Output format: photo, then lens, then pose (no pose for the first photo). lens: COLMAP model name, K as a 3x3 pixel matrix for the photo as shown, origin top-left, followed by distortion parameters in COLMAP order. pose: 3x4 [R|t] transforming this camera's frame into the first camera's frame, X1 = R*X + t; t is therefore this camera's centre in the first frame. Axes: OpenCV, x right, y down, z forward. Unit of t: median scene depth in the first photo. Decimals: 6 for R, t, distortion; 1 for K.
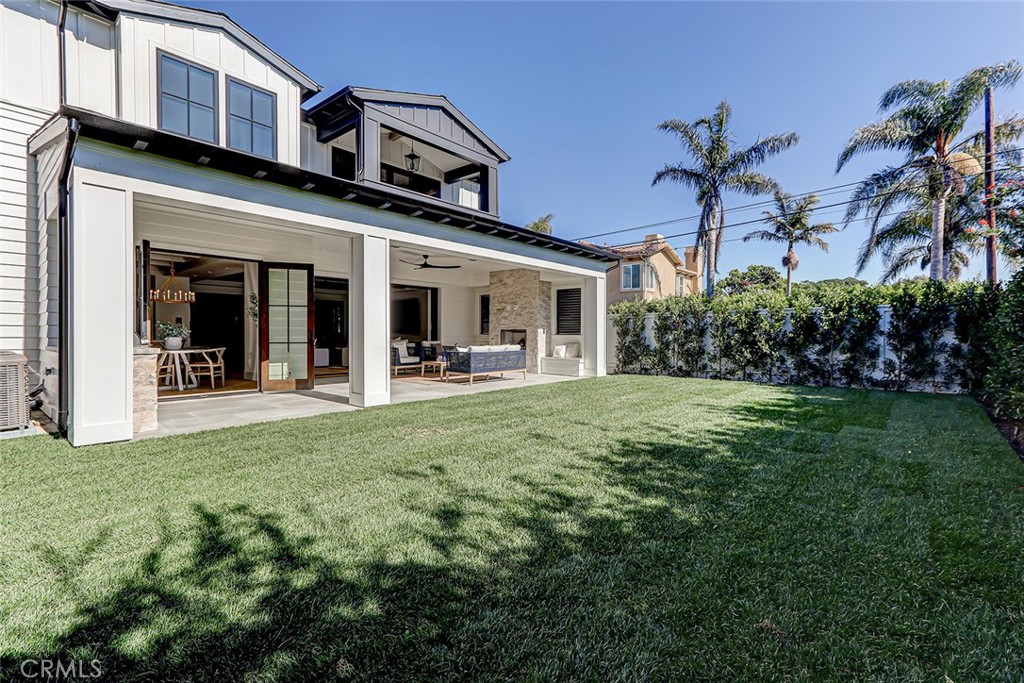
lens RADIAL K [[478.7, 0, 524.3], [0, 478.7, 342.1], [0, 0, 1]] dist [0.002001, 0.000078]
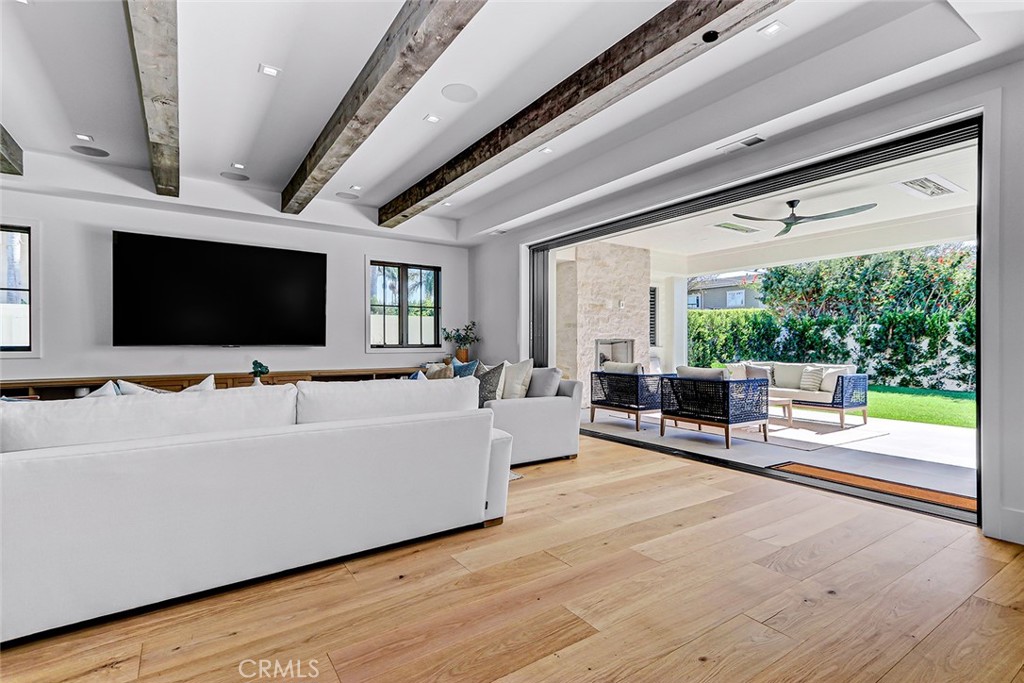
lens RADIAL K [[478.7, 0, 524.3], [0, 478.7, 342.1], [0, 0, 1]] dist [0.002001, 0.000078]
pose [[0.267342, -0.002194, 0.963599, -0.673693], [0.021306, 0.999766, -0.003635, -0.023577], [-0.963366, 0.021502, 0.267327, 0.961784]]
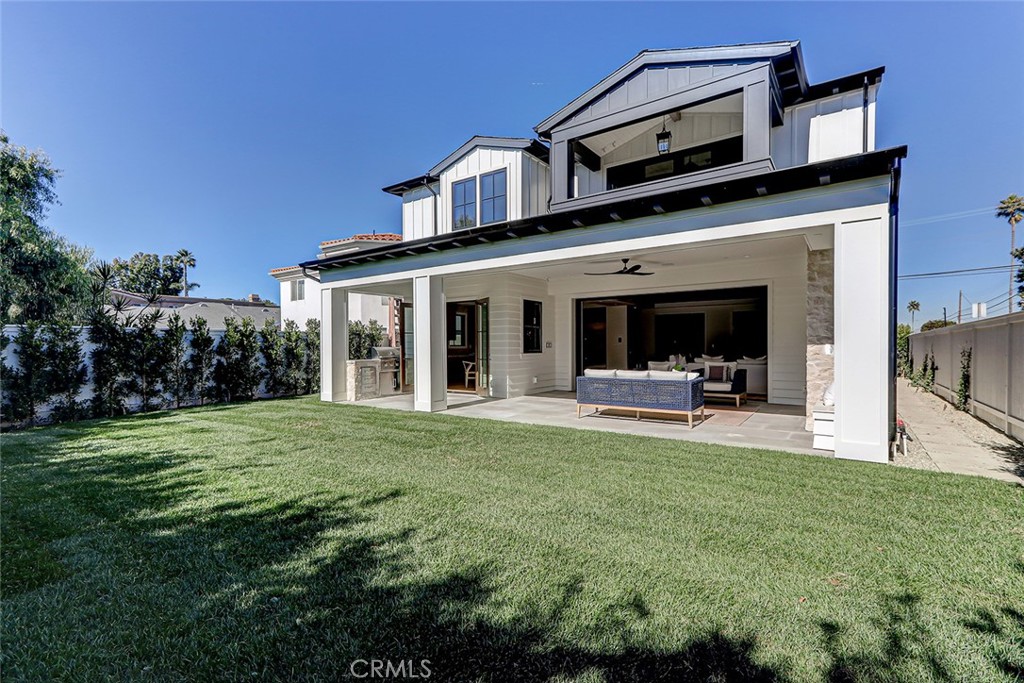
lens RADIAL K [[452.9, 0, 516.4], [0, 452.9, 360.7], [0, 0, 1]] dist [-0.000163, -0.000063]
pose [[0.086788, 0.012126, -0.996153, 0.703355], [-0.013333, 0.999851, 0.011009, -0.013636], [0.996138, 0.012326, 0.086937, 0.930353]]
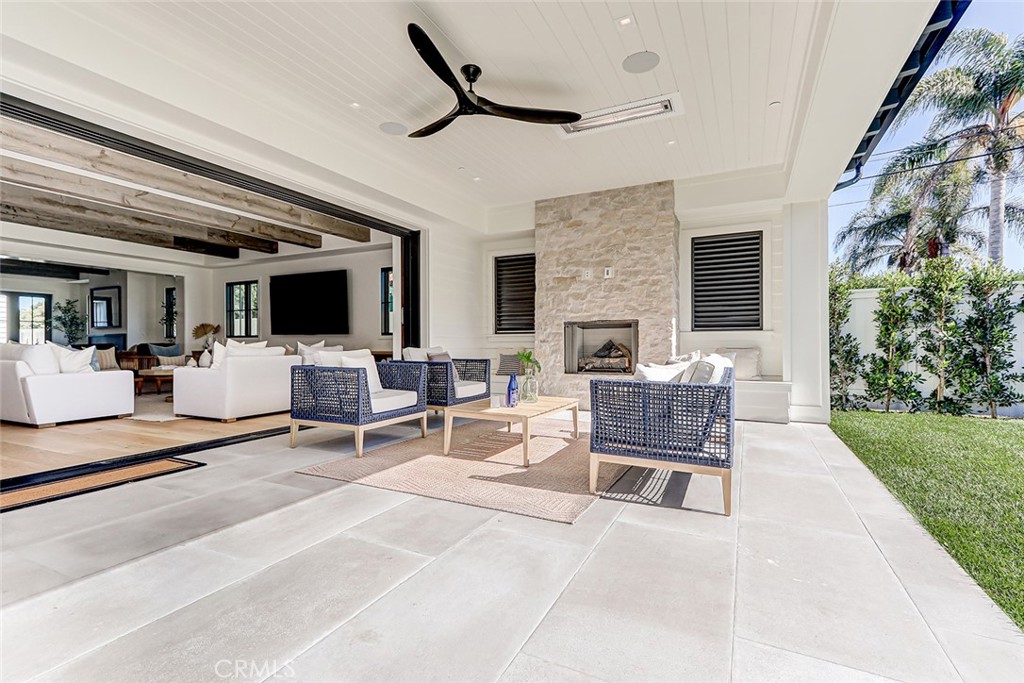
lens RADIAL K [[478.7, 0, 524.3], [0, 478.7, 342.1], [0, 0, 1]] dist [0.002001, 0.000078]
pose [[0.970143, -0.009616, 0.242342, -0.209626], [0.015385, 0.999641, -0.021922, 0.002691], [-0.242044, 0.024996, 0.969943, 0.579653]]
